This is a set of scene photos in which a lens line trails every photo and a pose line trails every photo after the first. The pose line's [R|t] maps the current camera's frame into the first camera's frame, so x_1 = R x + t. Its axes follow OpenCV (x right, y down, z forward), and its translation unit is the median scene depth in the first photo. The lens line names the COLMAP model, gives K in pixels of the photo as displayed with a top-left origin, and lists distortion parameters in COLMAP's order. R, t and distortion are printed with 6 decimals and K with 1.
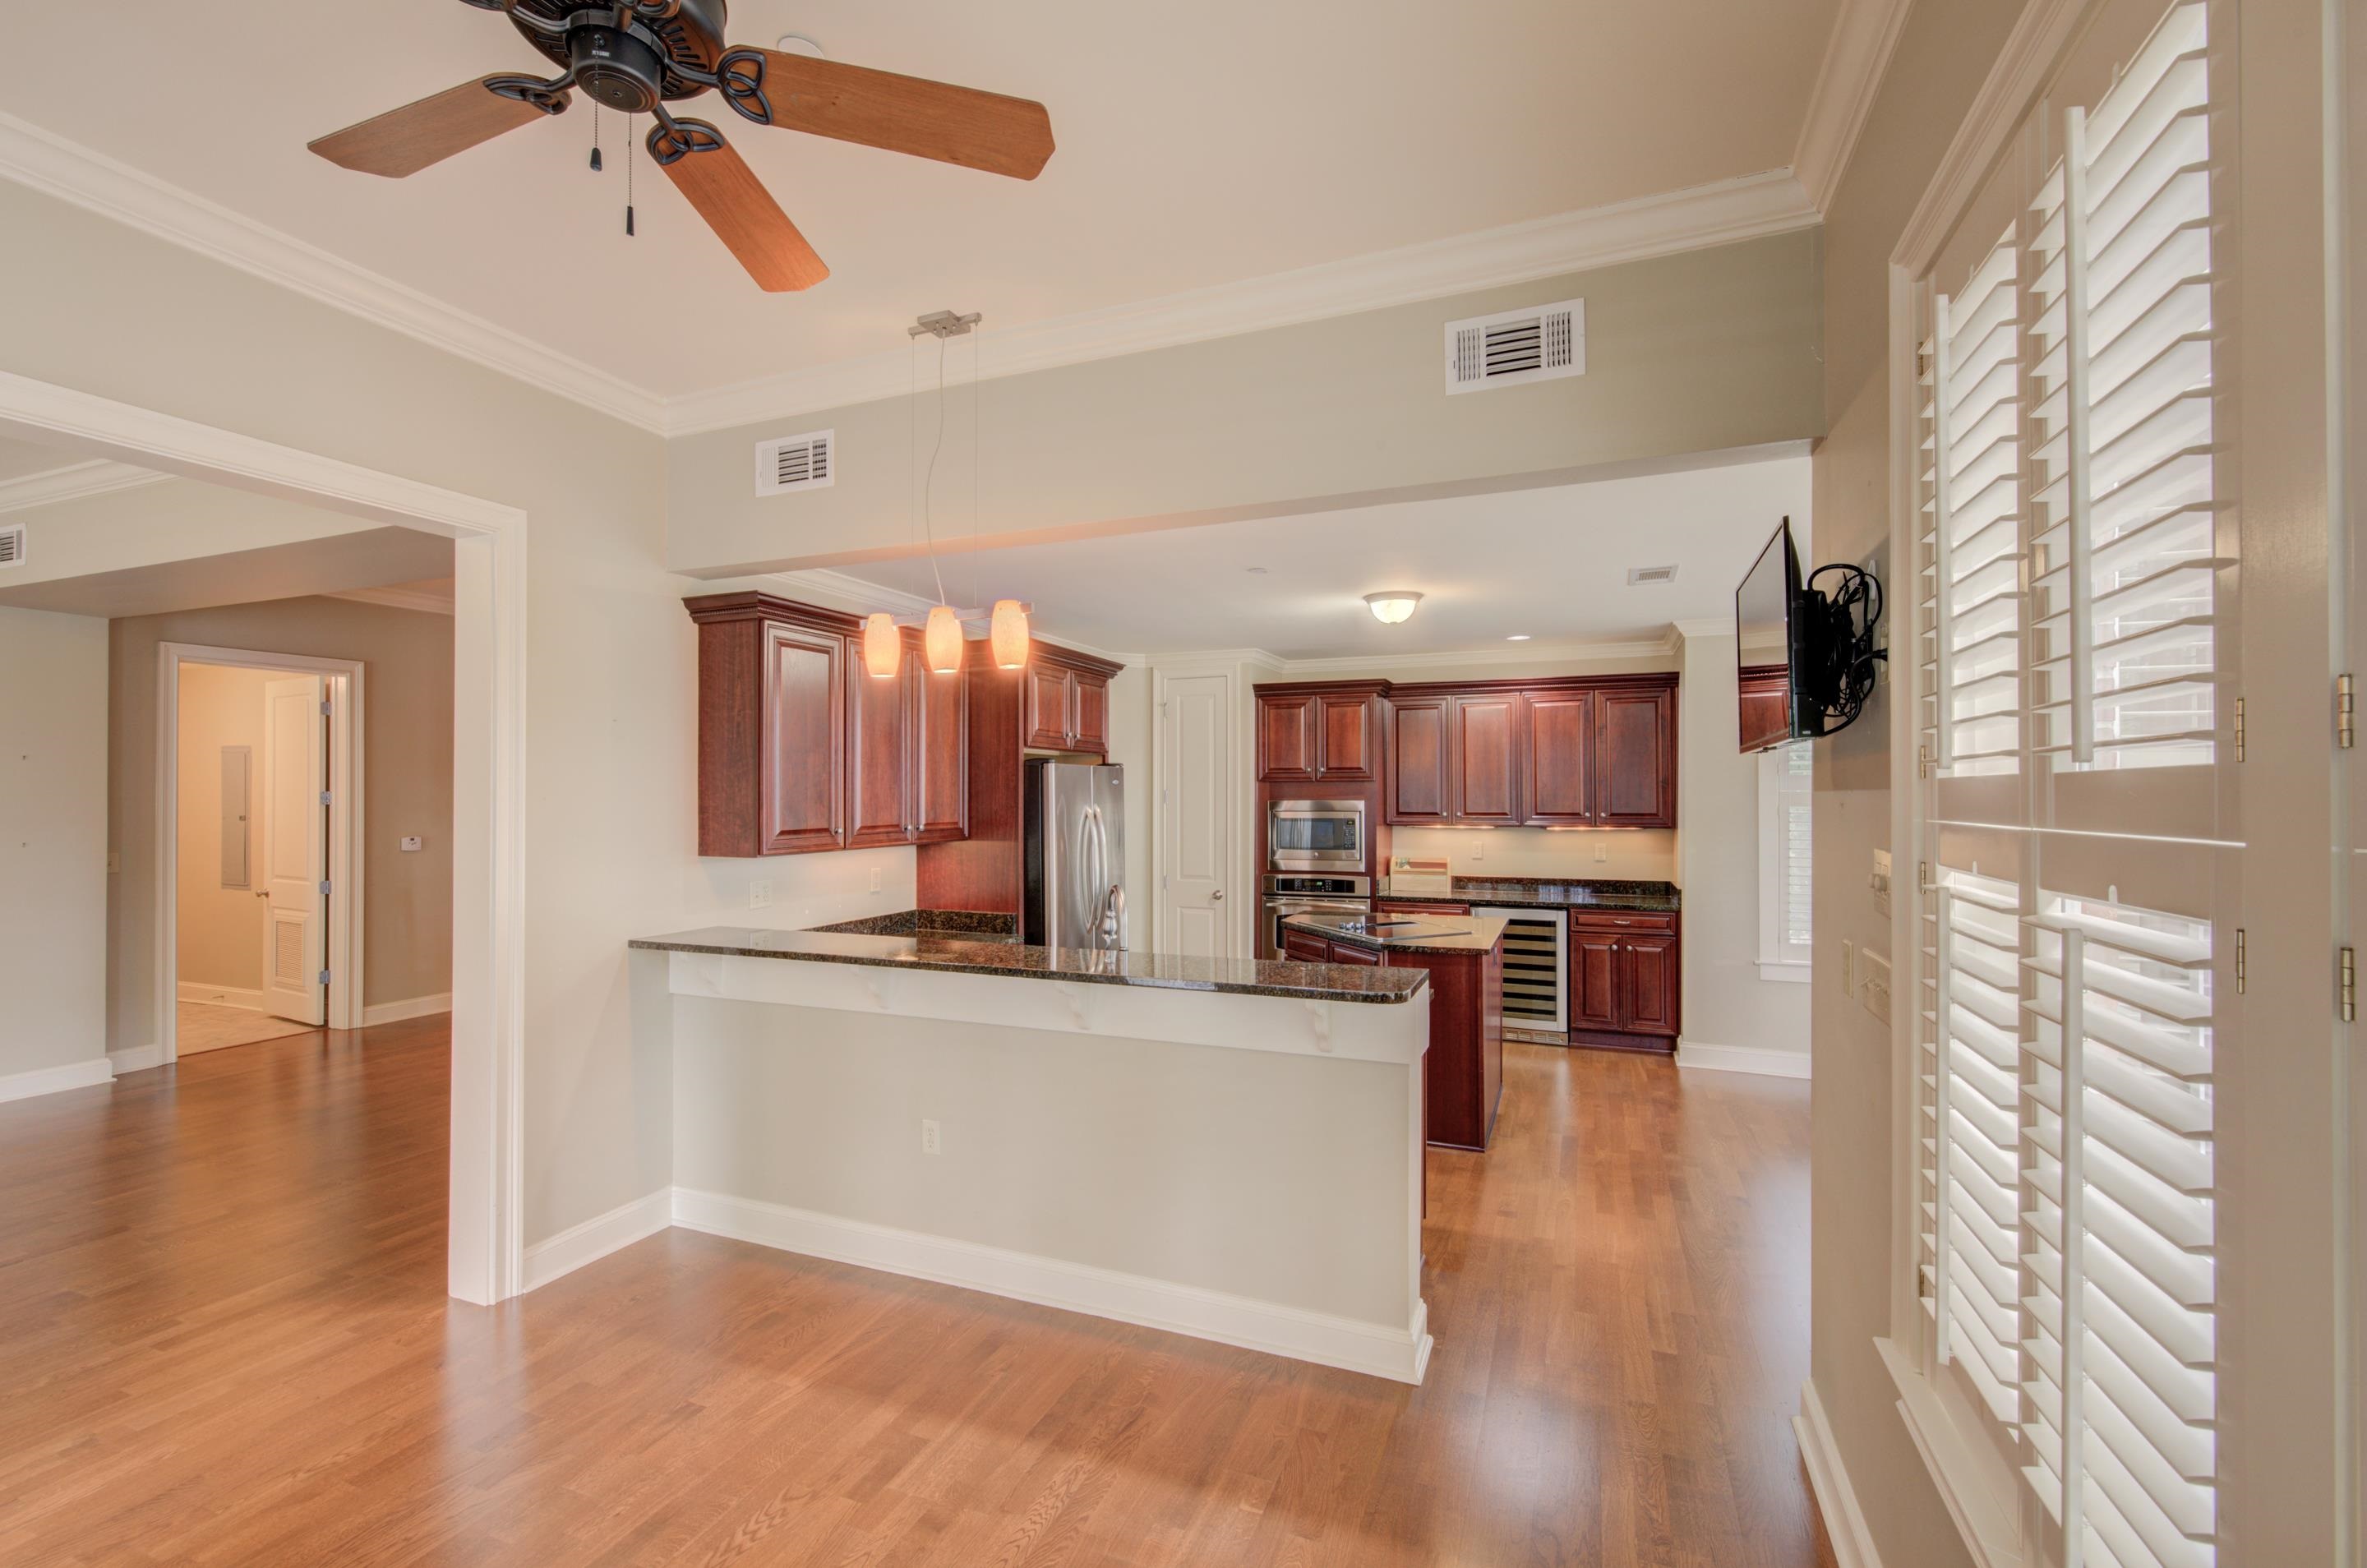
lens RADIAL K [[1018.3, 0, 1187.3], [0, 1018.3, 782.1], [0, 0, 1]] dist [0.000534, -0.000055]
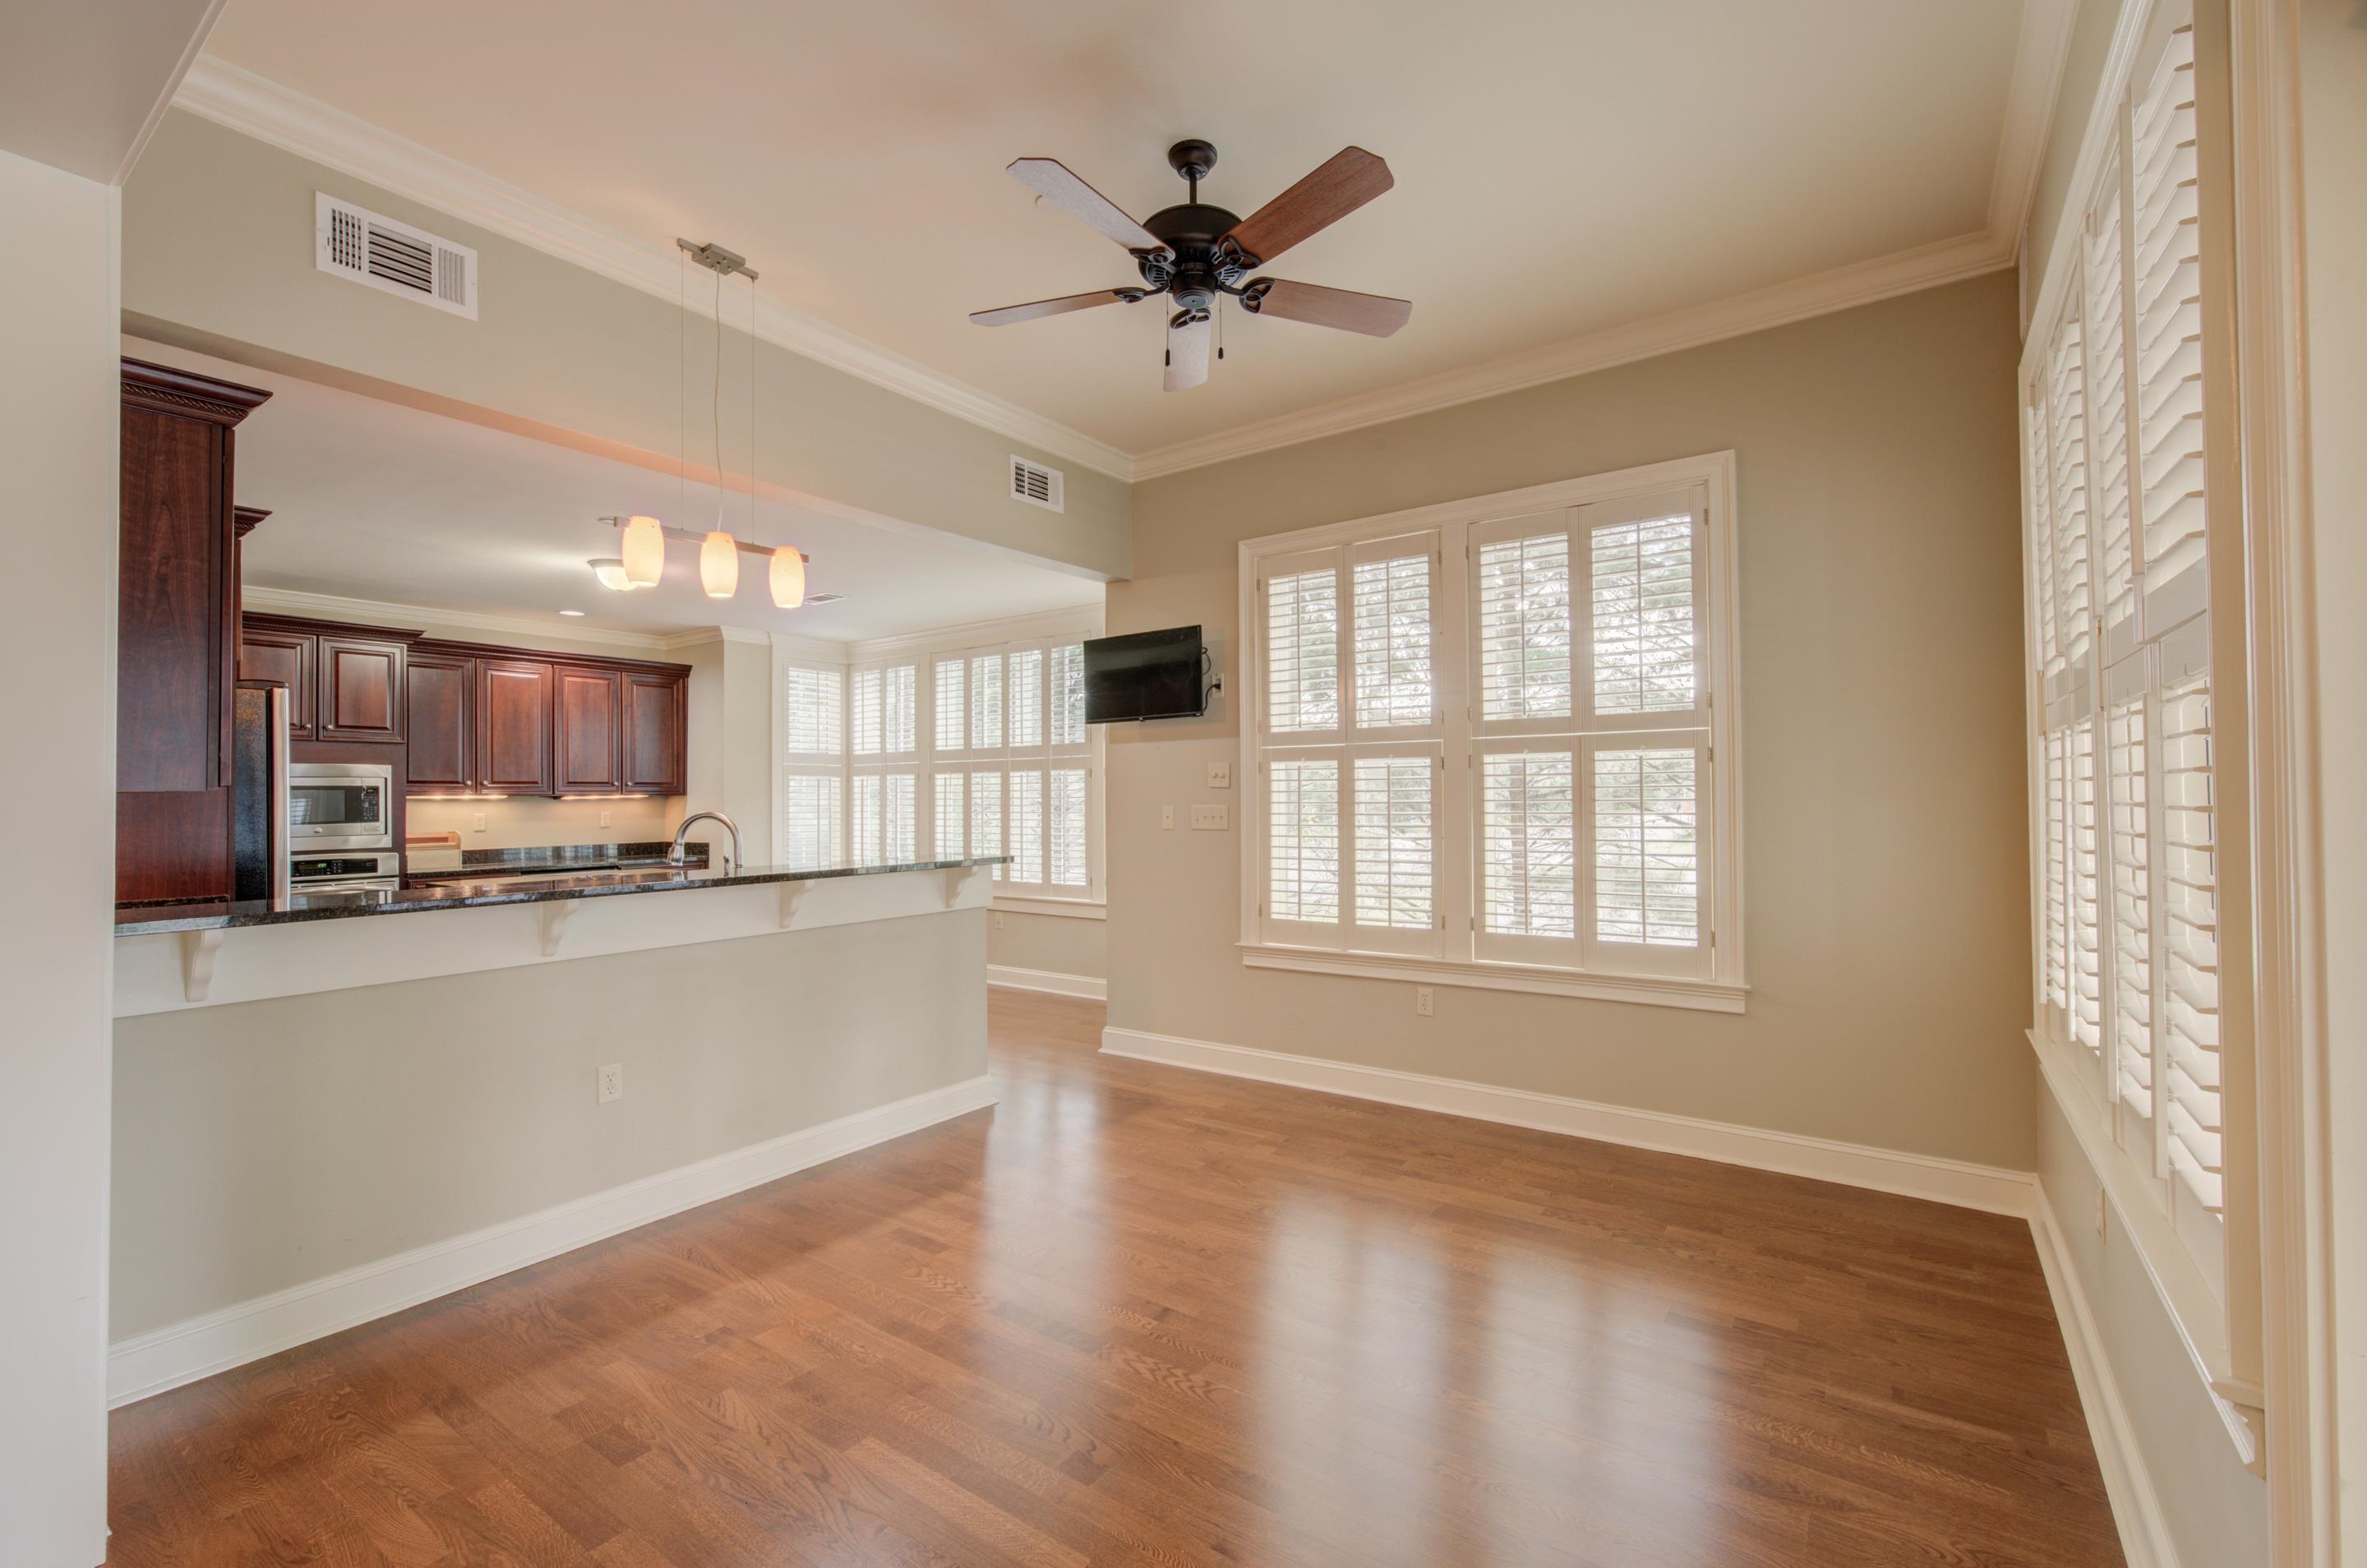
lens RADIAL K [[1006.1, 0, 1186.8], [0, 1006.1, 782.0], [0, 0, 1]] dist [0.000509, 0.000815]
pose [[0.232791, 0.014814, 0.972414, -0.529312], [-0.003276, 0.999890, -0.014448, 0.044657], [-0.972521, 0.000178, 0.232814, 0.142781]]
